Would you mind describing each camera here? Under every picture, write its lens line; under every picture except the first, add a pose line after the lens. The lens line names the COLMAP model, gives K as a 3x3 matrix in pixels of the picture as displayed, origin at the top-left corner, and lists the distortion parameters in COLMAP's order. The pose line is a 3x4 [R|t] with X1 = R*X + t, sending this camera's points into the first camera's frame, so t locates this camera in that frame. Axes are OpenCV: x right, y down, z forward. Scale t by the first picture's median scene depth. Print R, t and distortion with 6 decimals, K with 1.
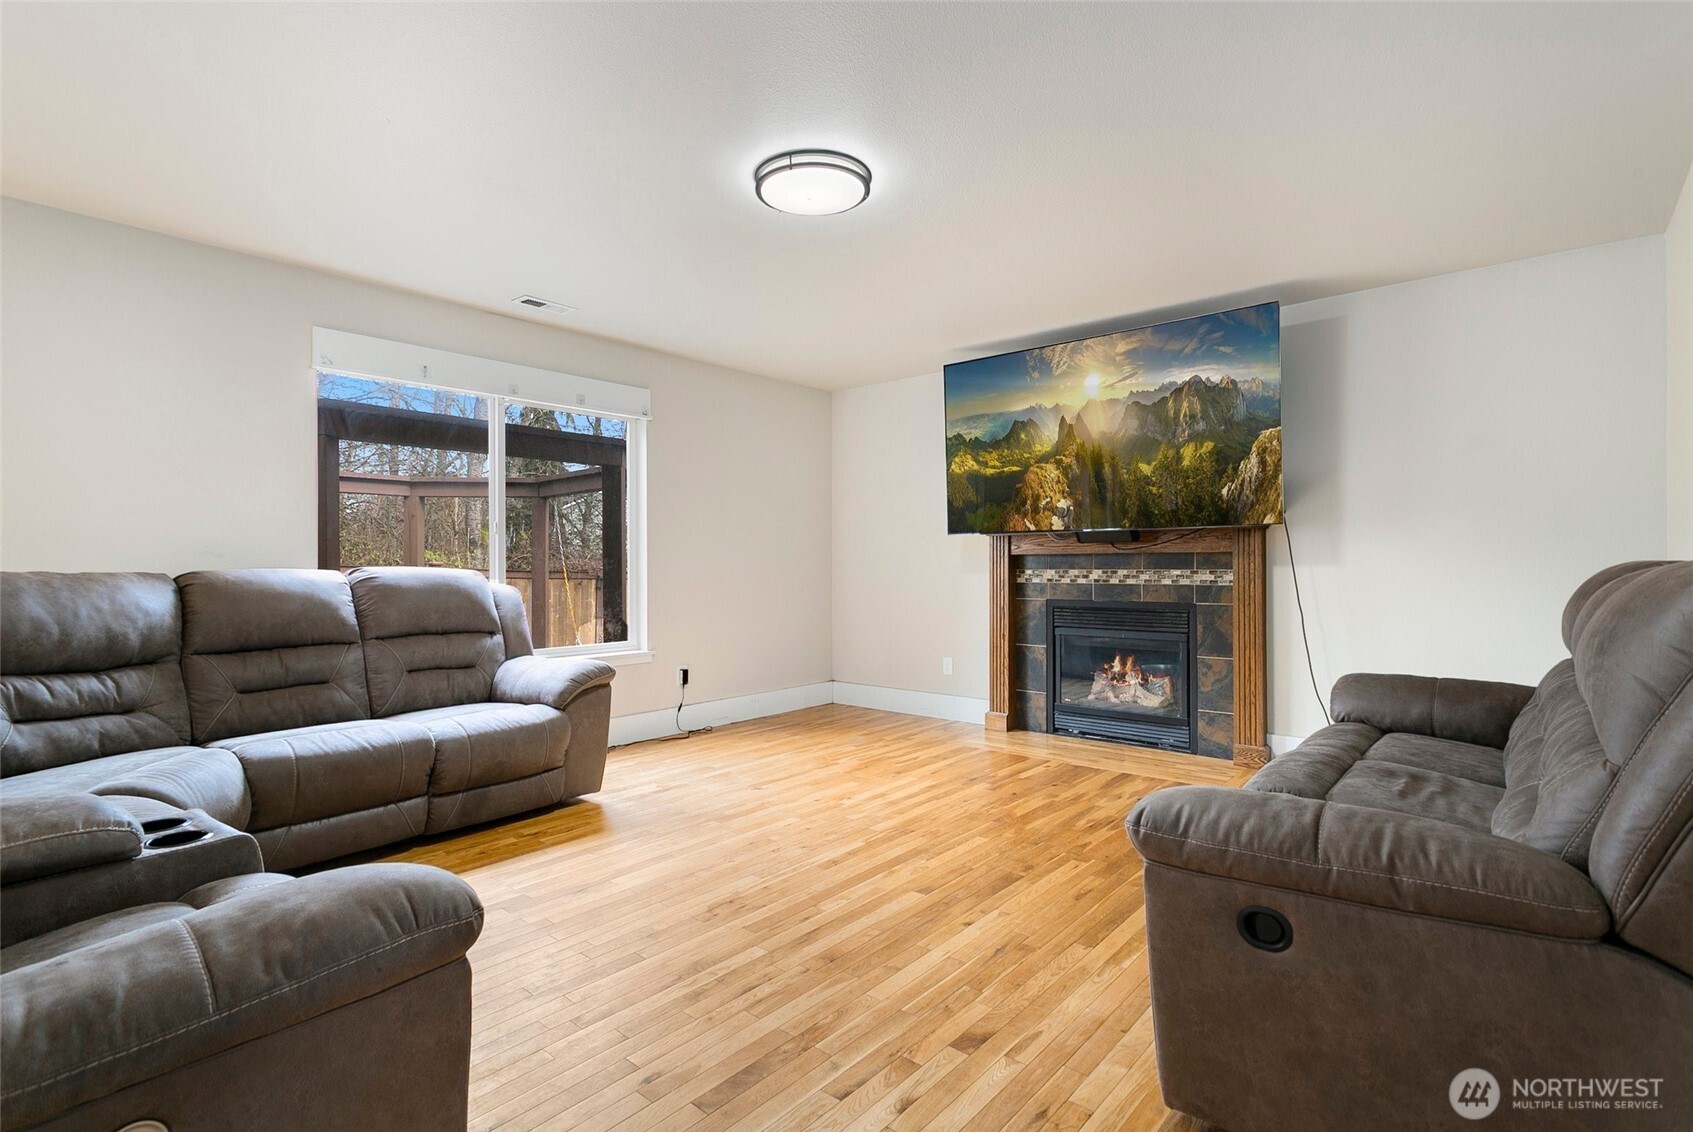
lens RADIAL K [[818.8, 0, 849.1], [0, 818.8, 563.7], [0, 0, 1]] dist [0.000415, 0.000182]
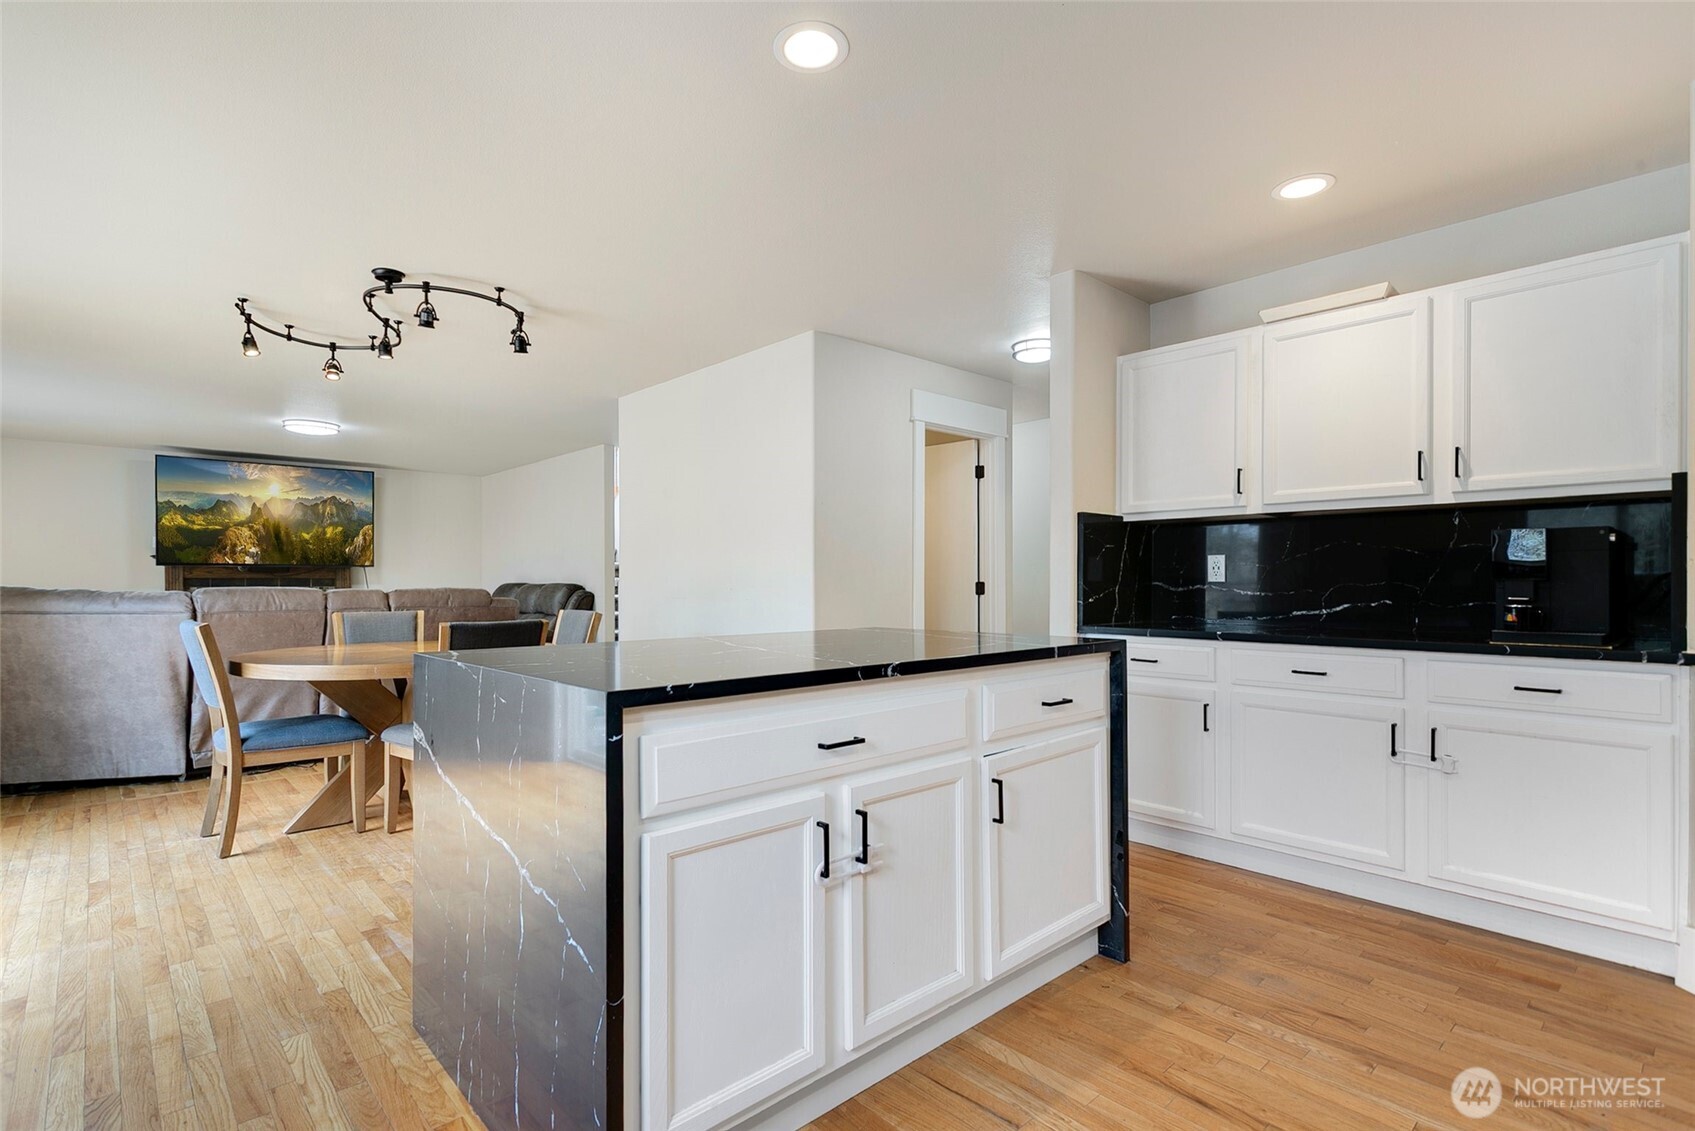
lens RADIAL K [[819.7, 0, 842.1], [0, 819.7, 574.3], [0, 0, 1]] dist [0.000415, 0.000182]
pose [[0.106355, 0.008677, 0.994290, -1.452162], [-0.002446, 0.999961, -0.008464, -0.005942], [-0.994325, -0.001532, 0.106372, -0.522502]]
